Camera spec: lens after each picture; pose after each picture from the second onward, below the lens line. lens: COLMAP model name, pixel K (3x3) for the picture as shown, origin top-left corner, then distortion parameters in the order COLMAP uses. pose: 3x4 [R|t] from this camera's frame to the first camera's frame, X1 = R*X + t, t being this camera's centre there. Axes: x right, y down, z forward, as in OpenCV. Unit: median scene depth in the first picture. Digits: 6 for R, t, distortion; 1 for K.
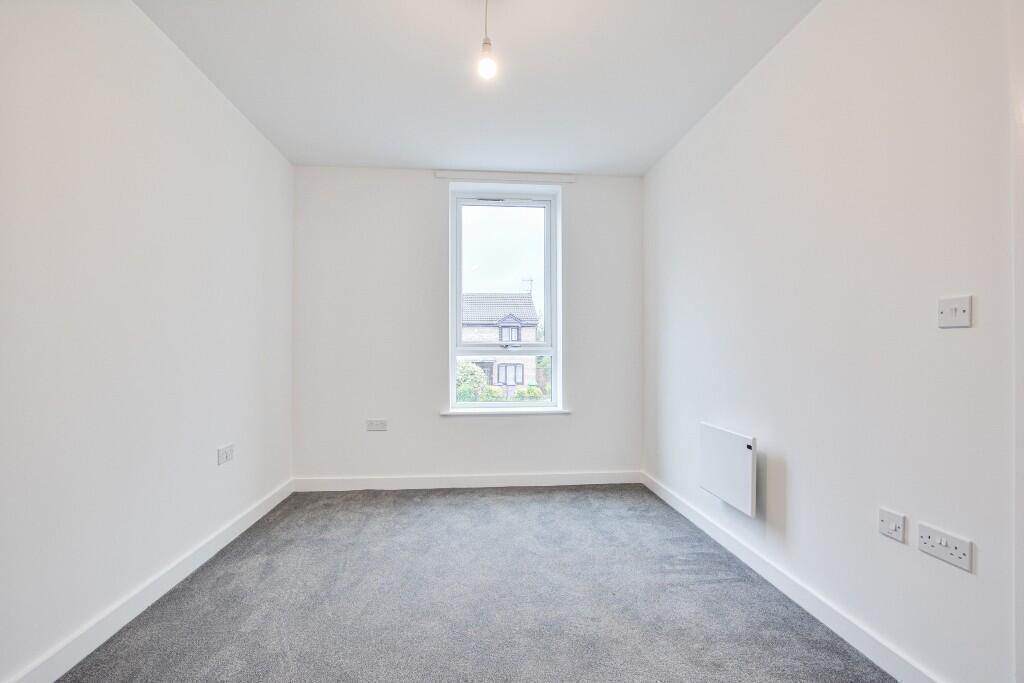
lens RADIAL K [[461.5, 0, 512.1], [0, 461.5, 348.1], [0, 0, 1]] dist [-0.025466, 0.000565]
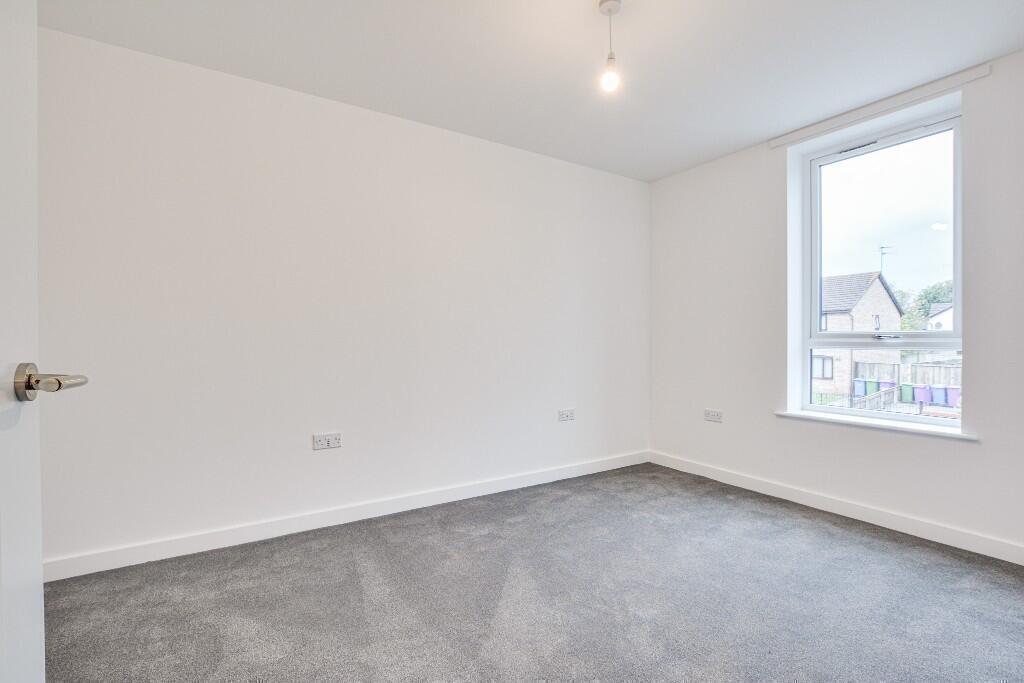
lens RADIAL K [[461.5, 0, 512.1], [0, 461.5, 348.1], [0, 0, 1]] dist [-0.025466, 0.000565]
pose [[0.454929, 0.015091, -0.890400, 0.463244], [0.000527, 0.999852, 0.017216, 0.001157], [0.890528, -0.008301, 0.454854, 0.169892]]
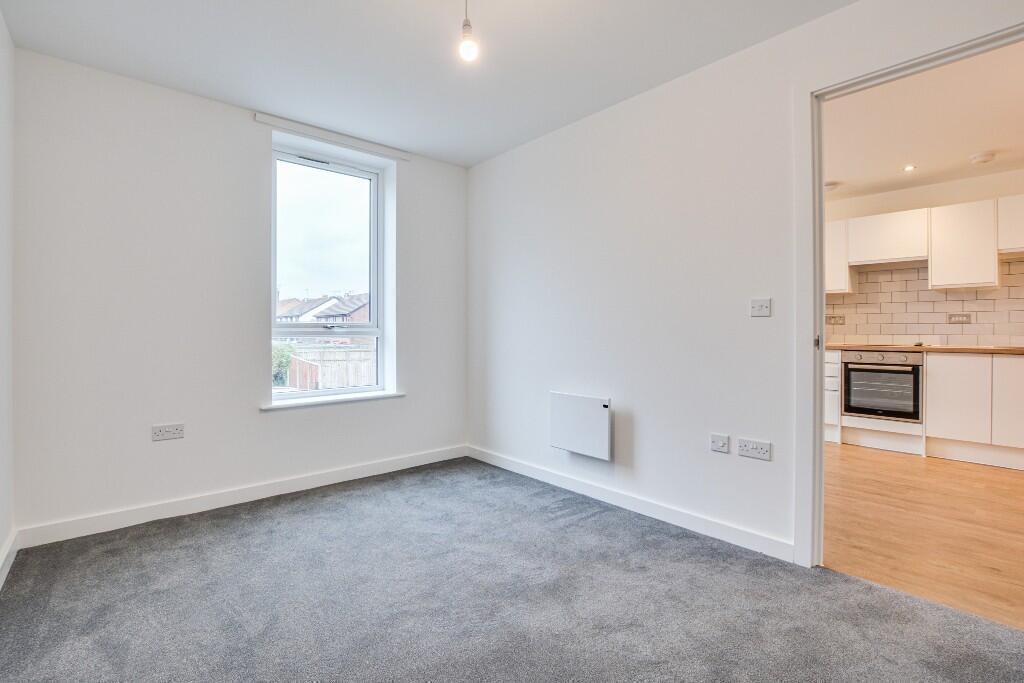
lens RADIAL K [[472.9, 0, 519.1], [0, 472.9, 332.9], [0, 0, 1]] dist [-0.023449, 0.000959]
pose [[0.802738, -0.002668, 0.596326, -0.331796], [-0.000544, 0.999986, 0.005206, 0.002616], [-0.596332, -0.004503, 0.802726, 0.058514]]
